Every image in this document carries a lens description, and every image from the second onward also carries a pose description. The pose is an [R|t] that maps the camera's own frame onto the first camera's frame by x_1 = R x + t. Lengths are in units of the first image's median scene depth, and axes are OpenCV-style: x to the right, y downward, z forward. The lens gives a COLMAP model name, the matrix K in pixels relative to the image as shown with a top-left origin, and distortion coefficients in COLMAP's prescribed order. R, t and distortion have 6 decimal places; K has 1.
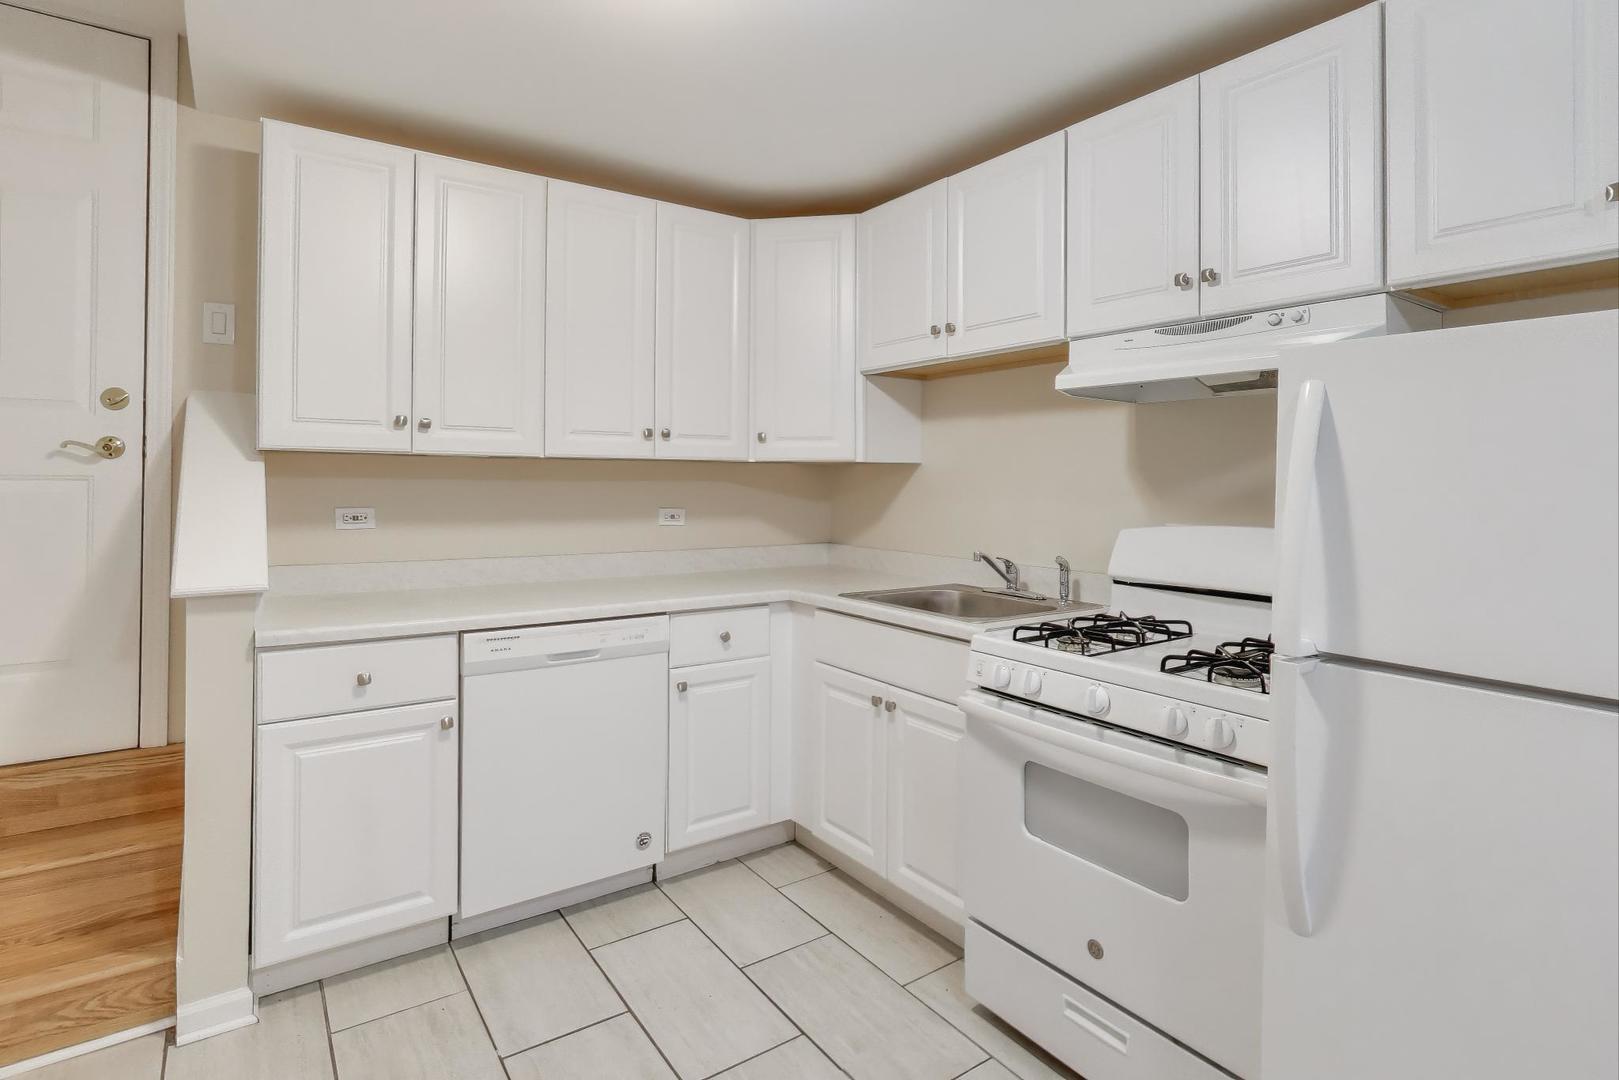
lens RADIAL K [[810.0, 0, 811.6], [0, 810.0, 478.0], [0, 0, 1]] dist [-0.003694, 0.000751]
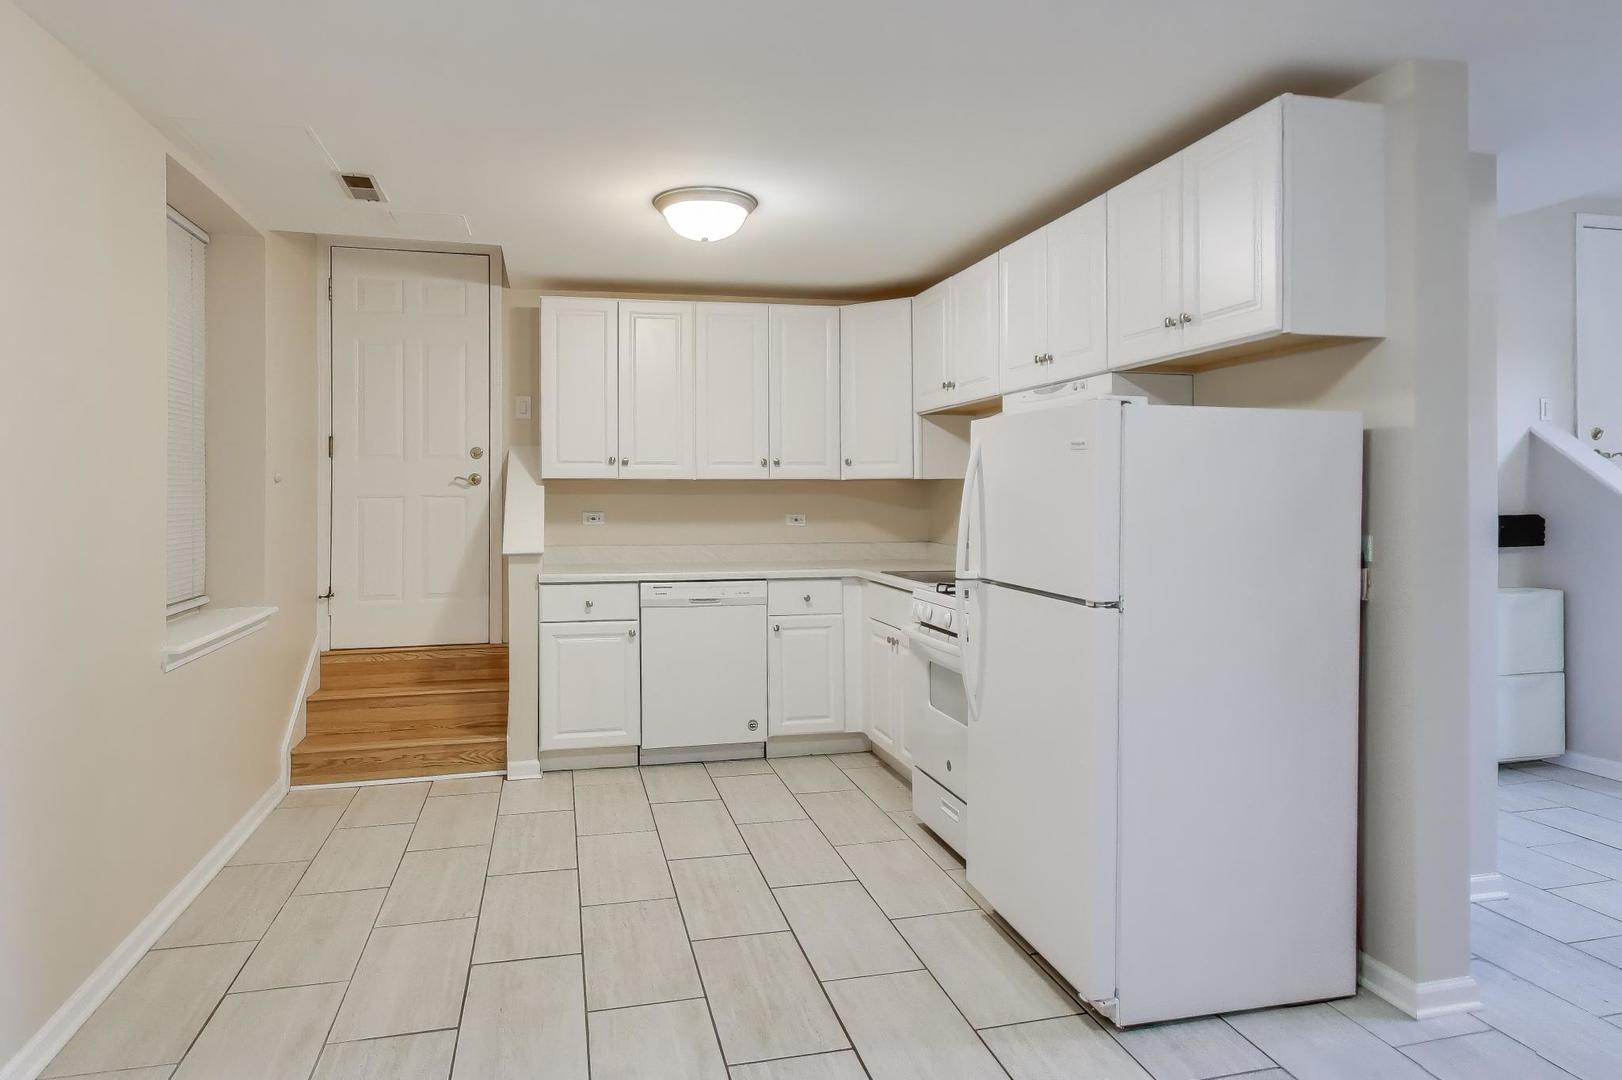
lens RADIAL K [[946.8, 0, 782.2], [0, 946.8, 491.9], [0, 0, 1]] dist [-0.000540, -0.000563]
pose [[0.929112, -0.011397, -0.369622, 0.580503], [0.011576, 0.999931, -0.001735, 0.003151], [0.369617, -0.002667, 0.929181, -0.744759]]
